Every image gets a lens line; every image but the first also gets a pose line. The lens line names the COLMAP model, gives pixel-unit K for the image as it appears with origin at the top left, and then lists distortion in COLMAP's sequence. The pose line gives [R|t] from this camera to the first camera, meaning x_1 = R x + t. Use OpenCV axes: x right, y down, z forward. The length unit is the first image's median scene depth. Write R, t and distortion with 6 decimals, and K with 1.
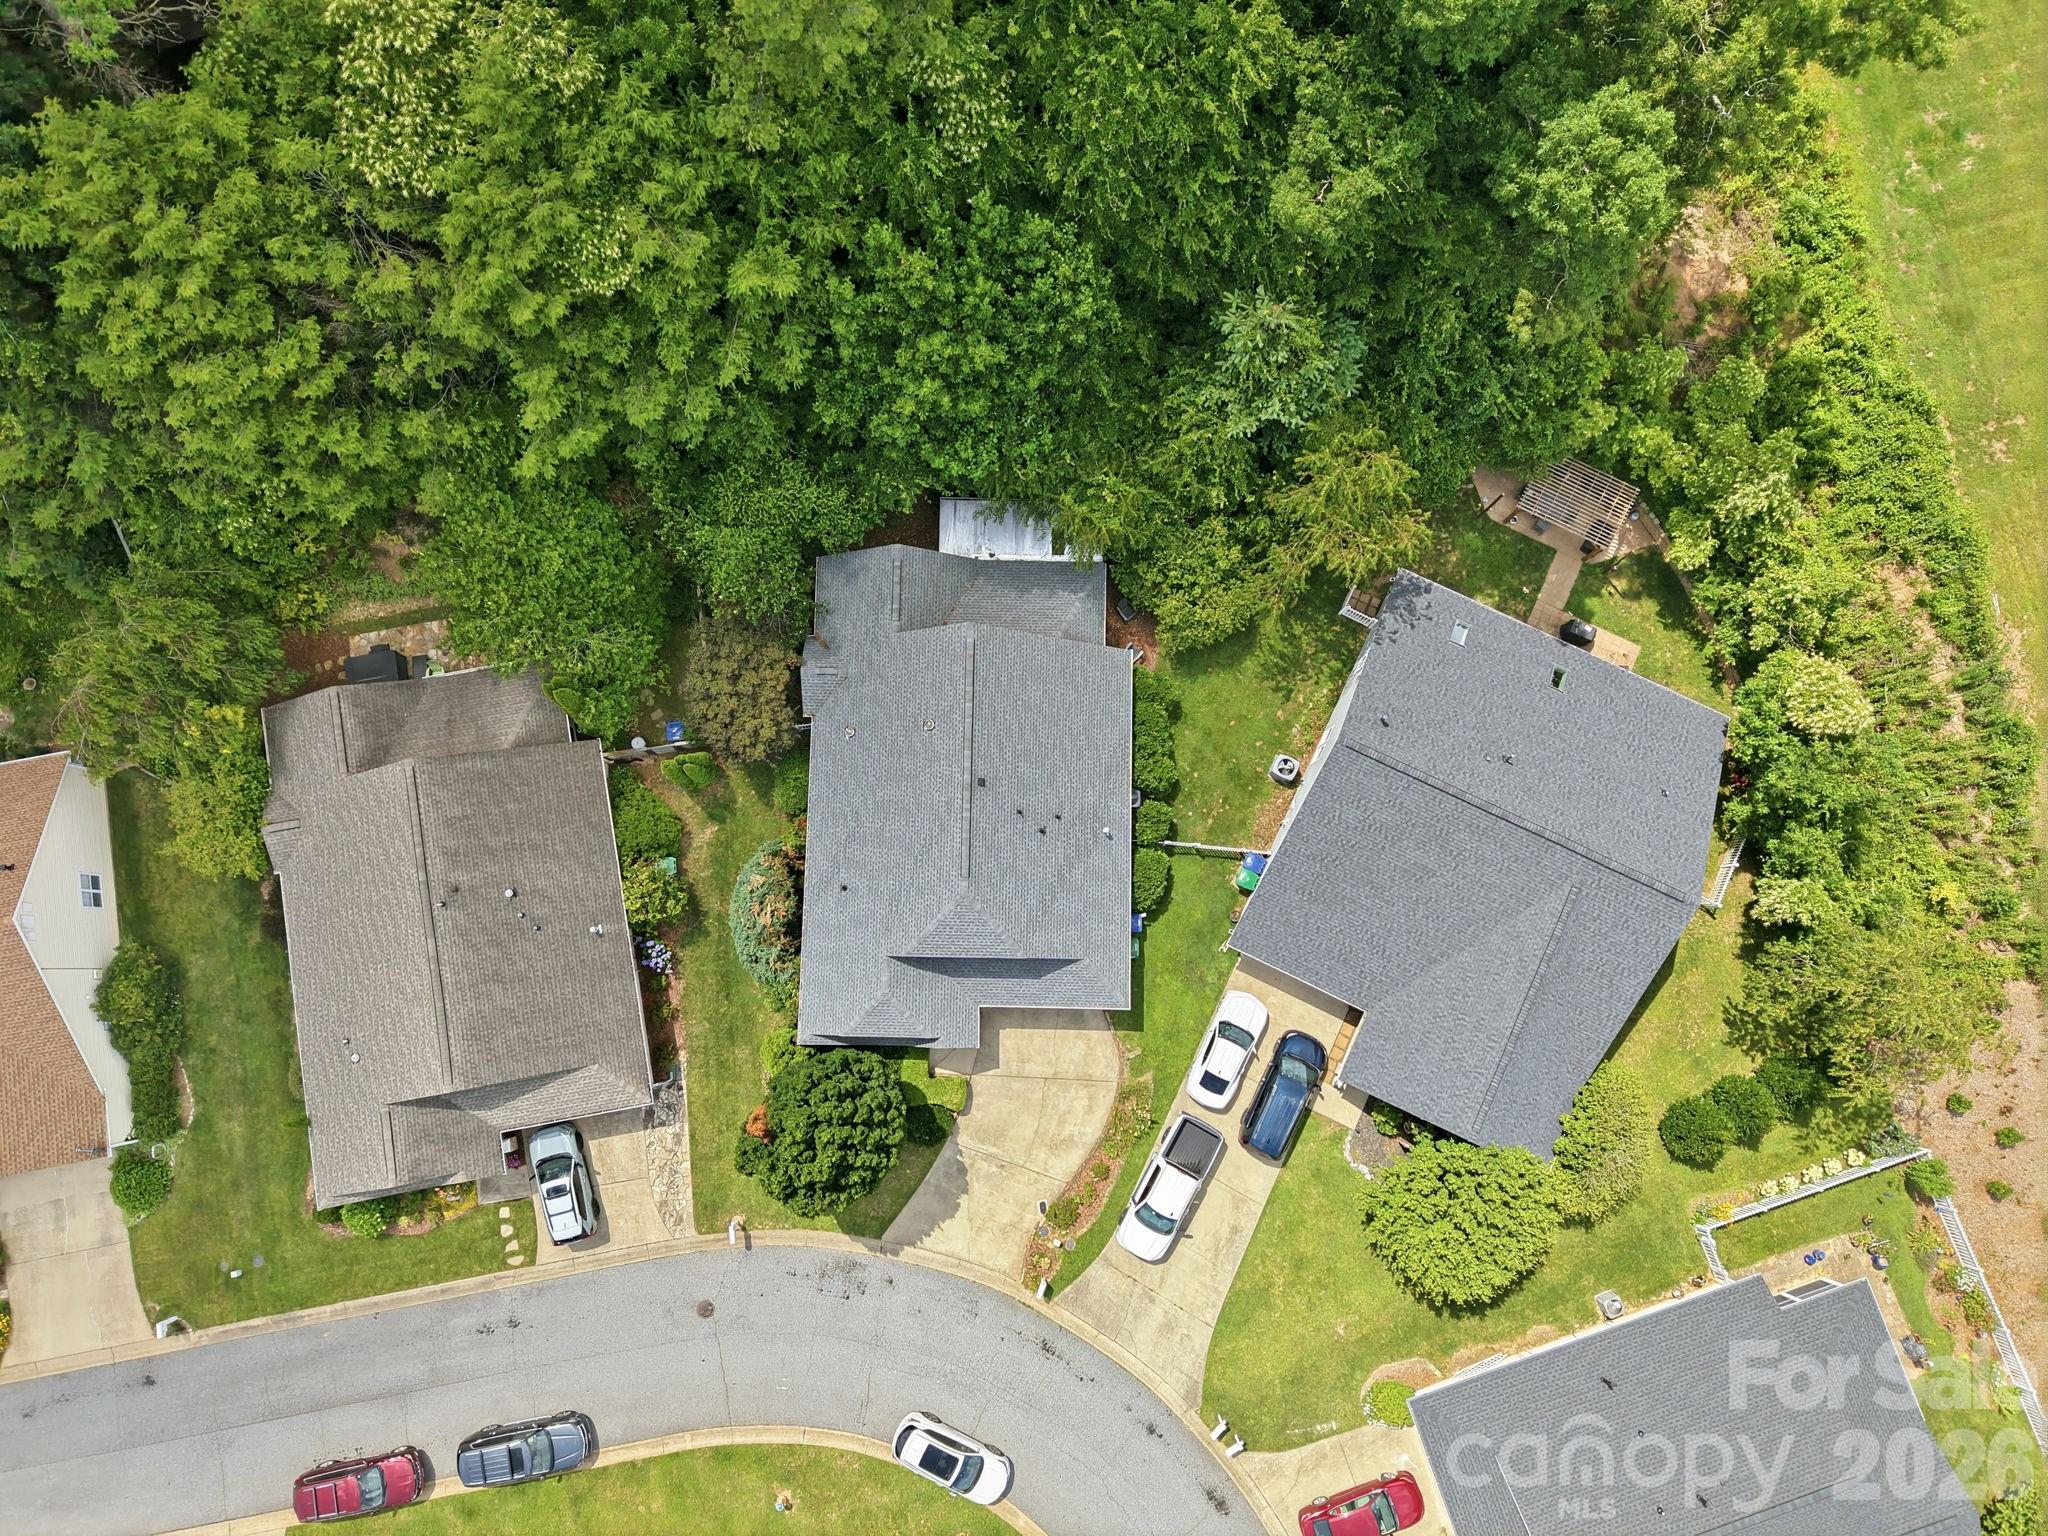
lens RADIAL K [[1360.8, 0, 1023.1], [0, 1360.8, 768.0], [0, 0, 1]] dist [0.045680, -0.042670]
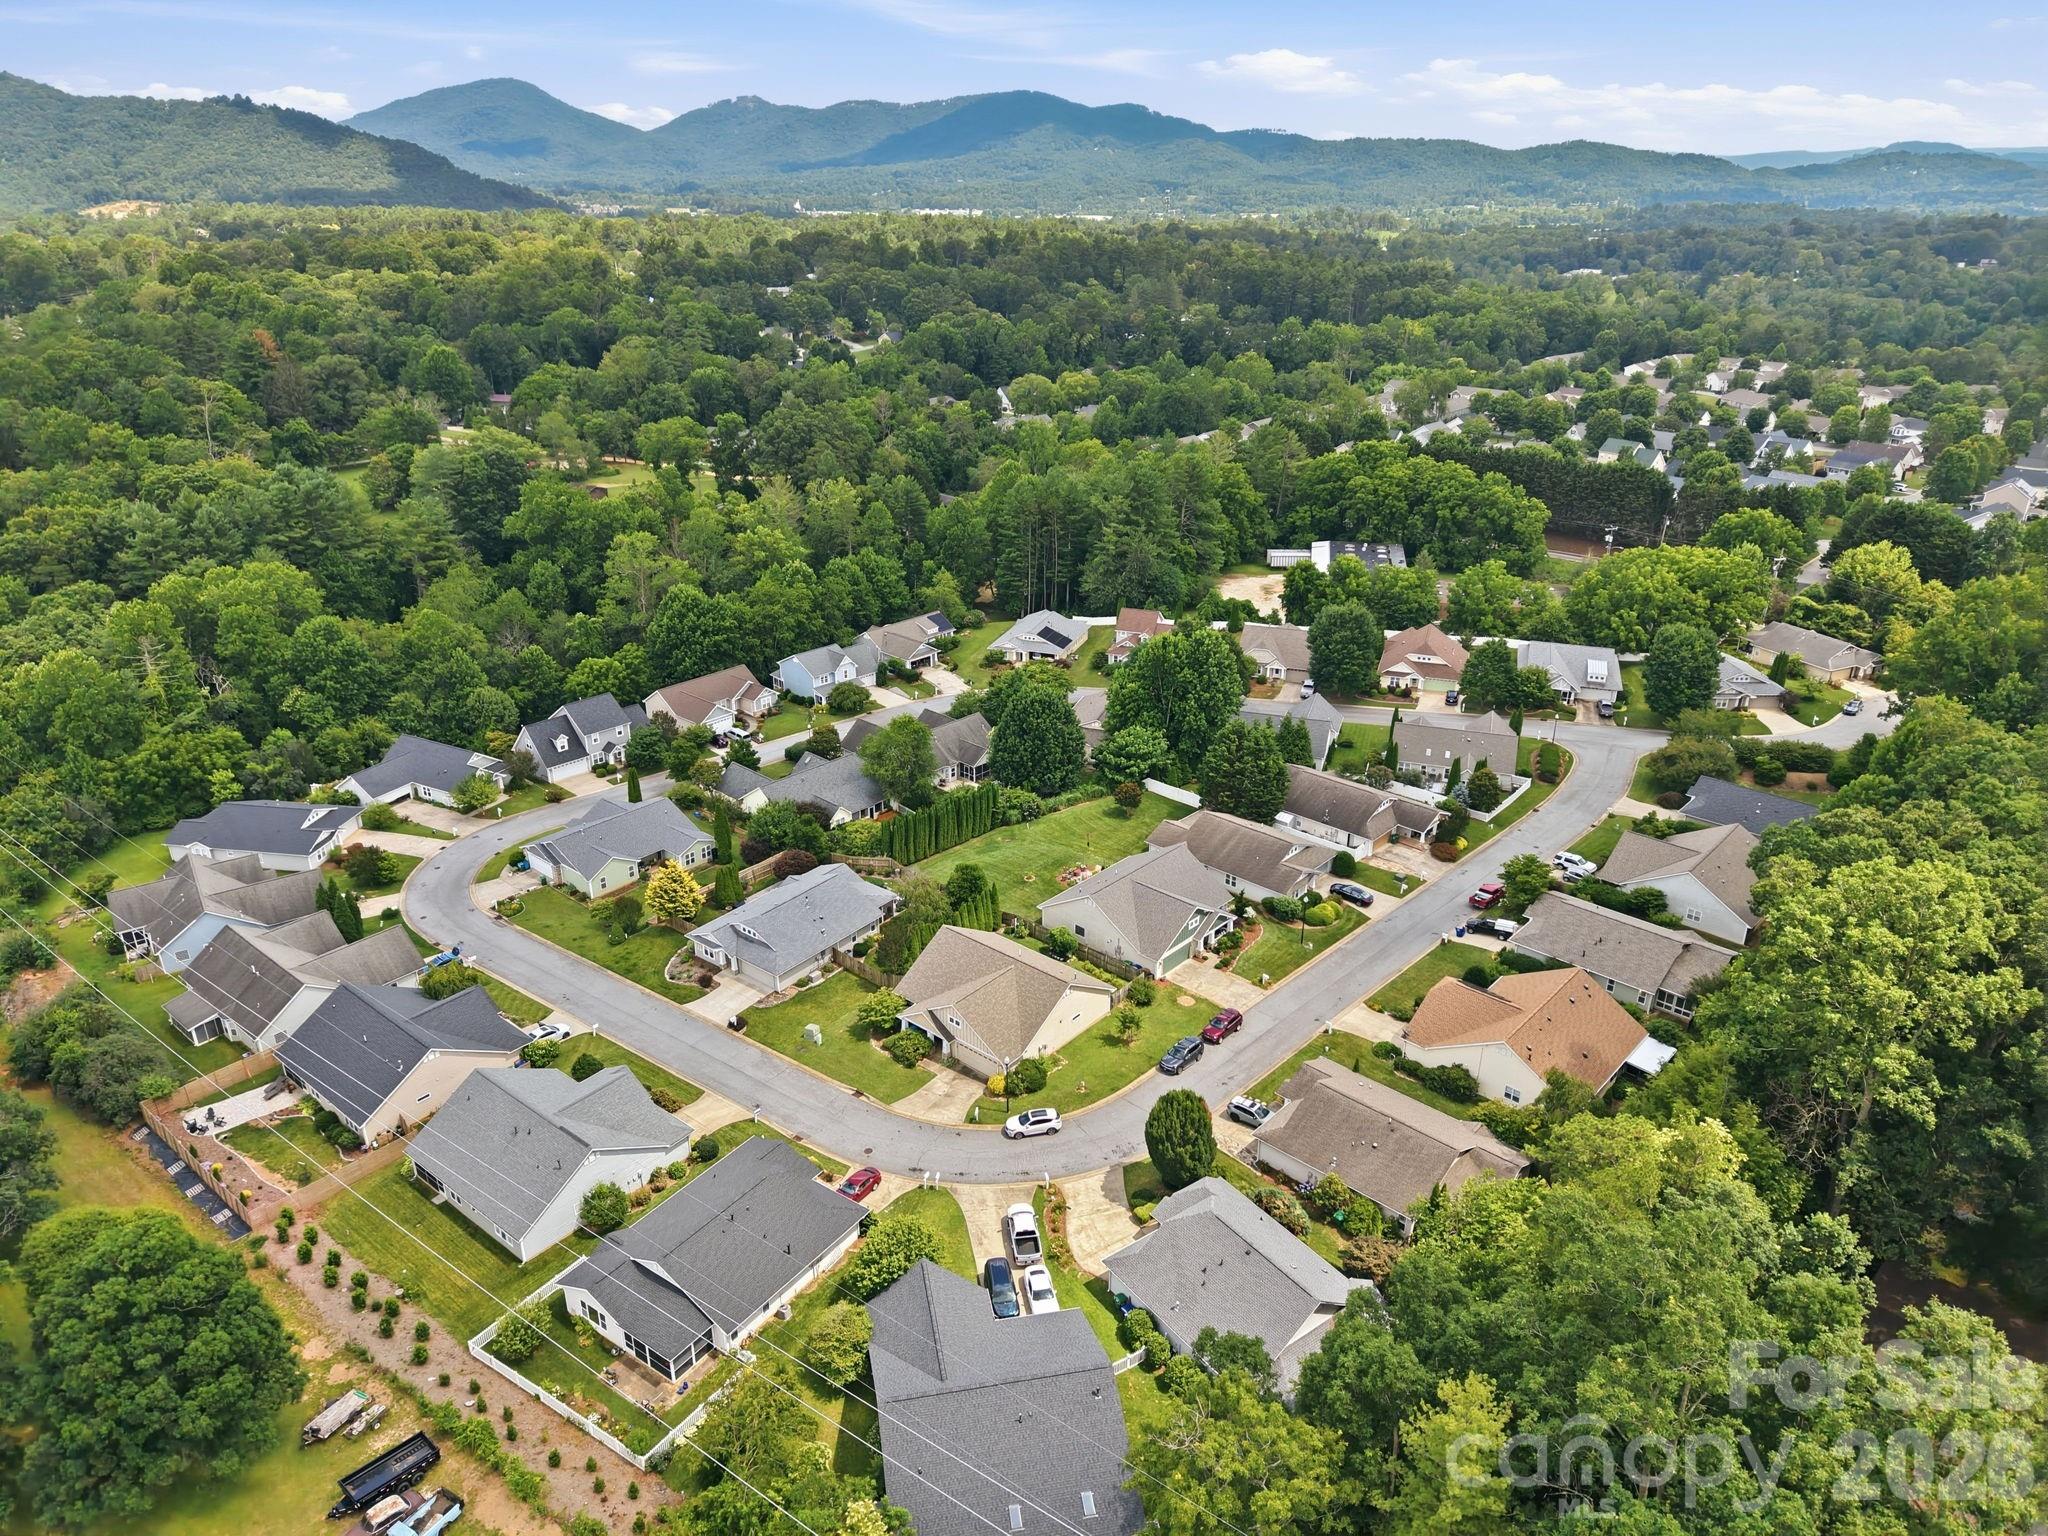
lens RADIAL K [[1360.8, 0, 1023.1], [0, 1360.8, 768.0], [0, 0, 1]] dist [0.045680, -0.042670]
pose [[-0.800693, 0.225360, -0.555070, 1.029310], [-0.594427, -0.183675, 0.782892, -1.067303], [0.074480, 0.956805, 0.281028, -0.139635]]
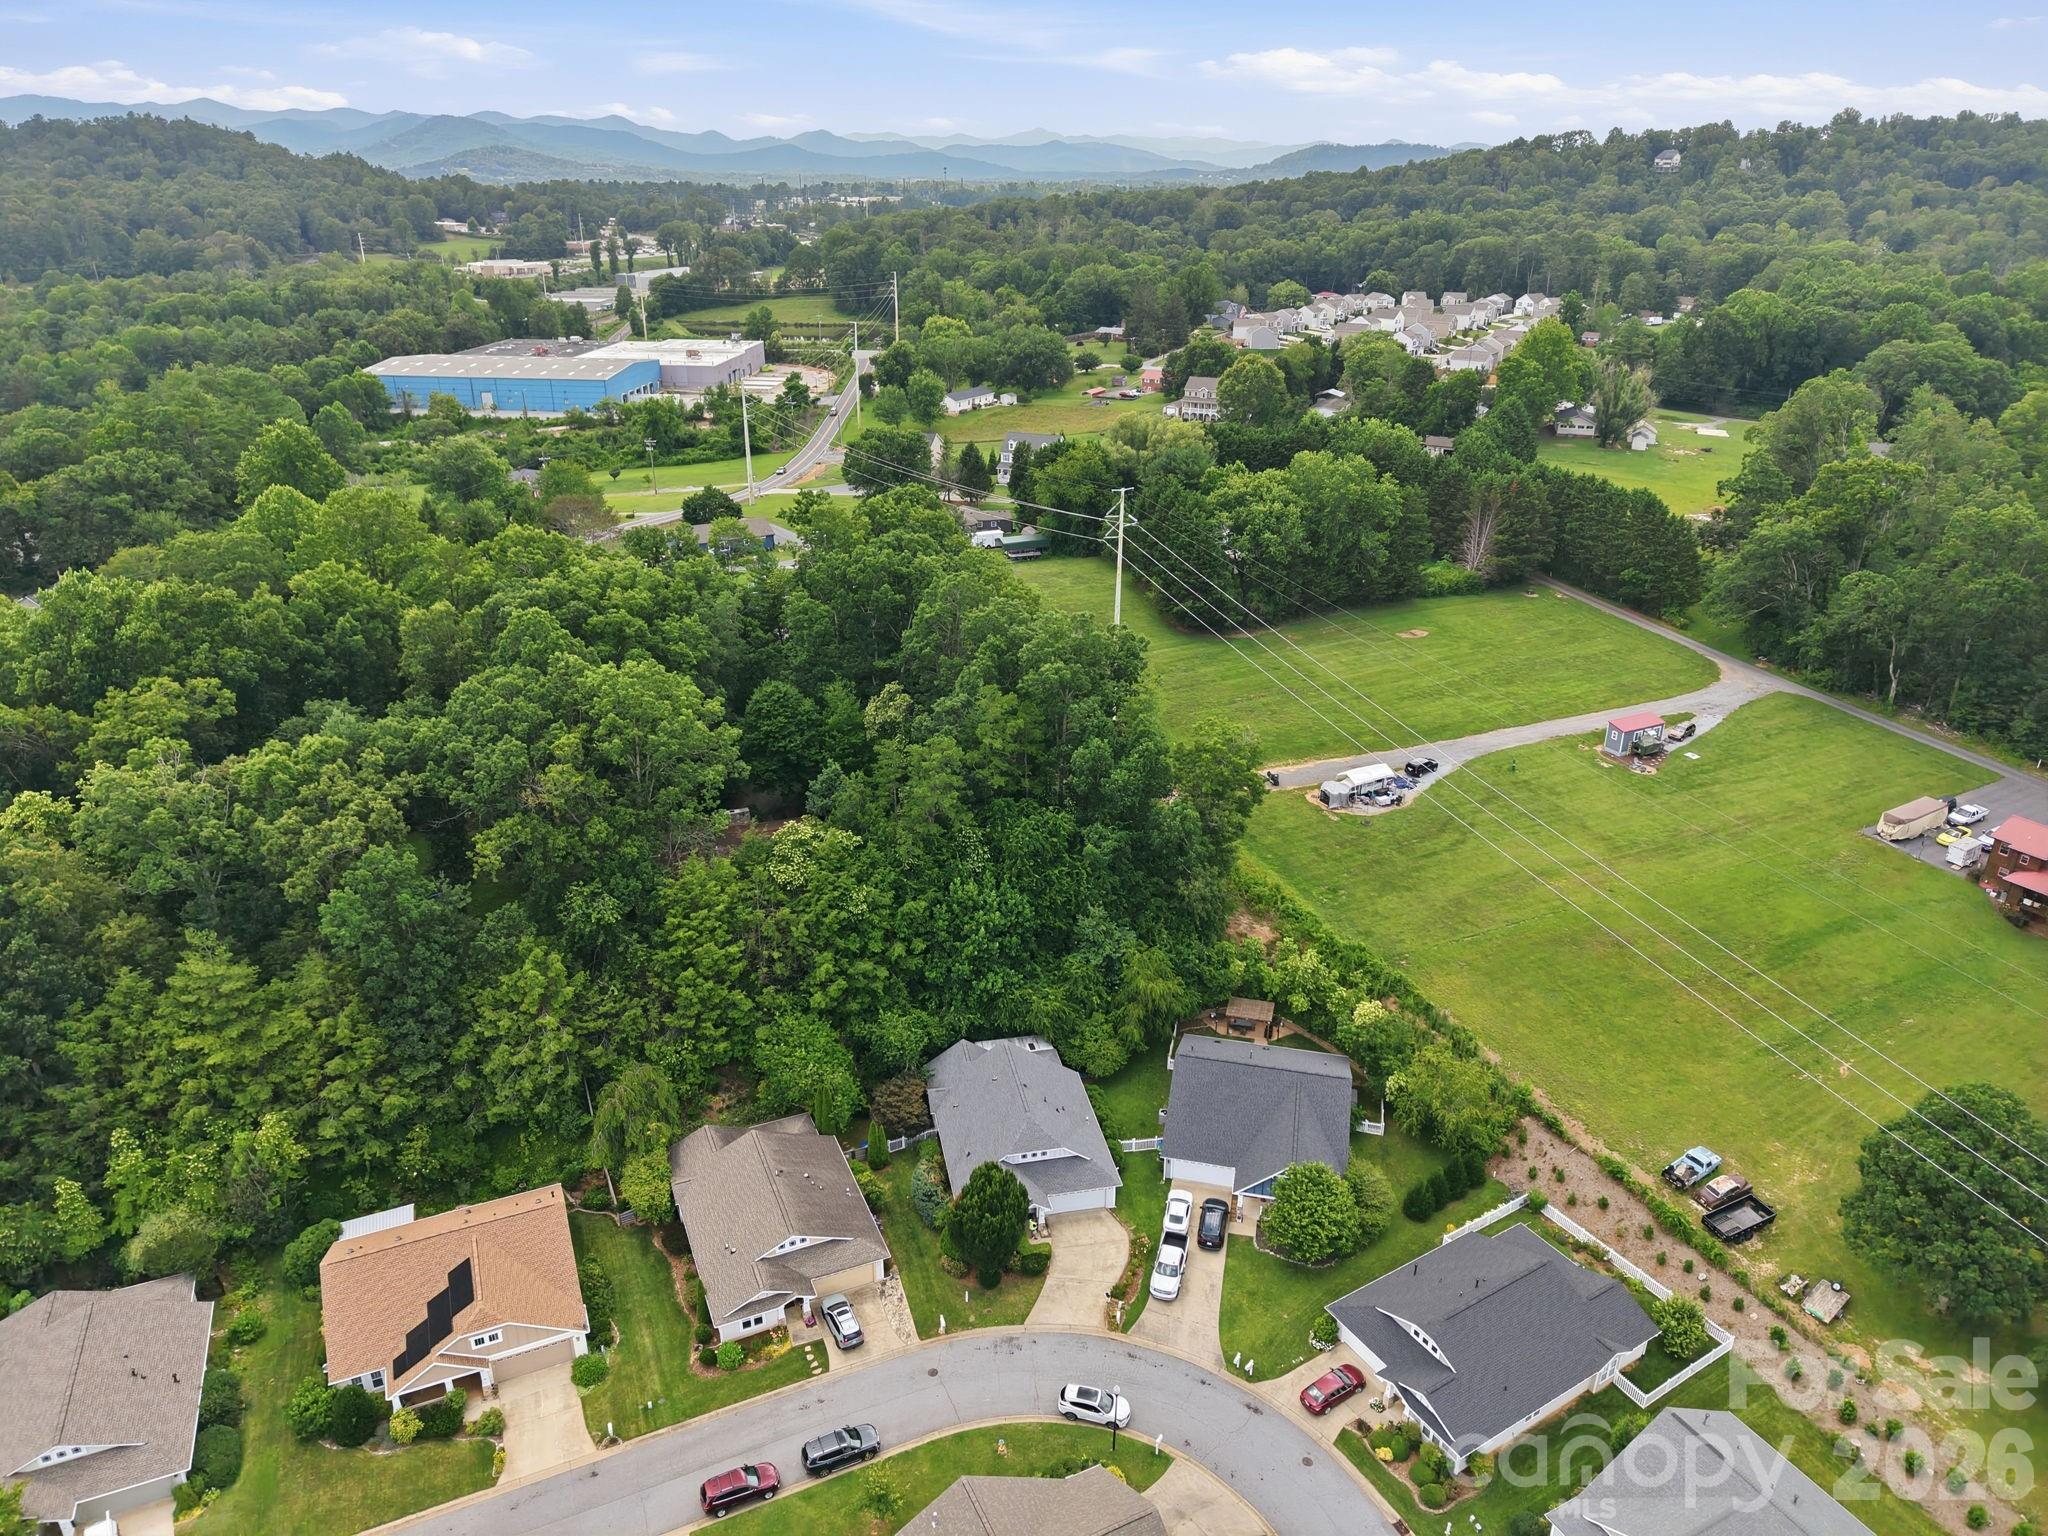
lens RADIAL K [[1360.8, 0, 1023.1], [0, 1360.8, 768.0], [0, 0, 1]] dist [0.045680, -0.042670]
pose [[0.975085, -0.093603, 0.201118, -0.405821], [0.220512, 0.507785, -0.832784, 1.497324], [-0.024174, 0.856384, 0.515774, -0.537118]]
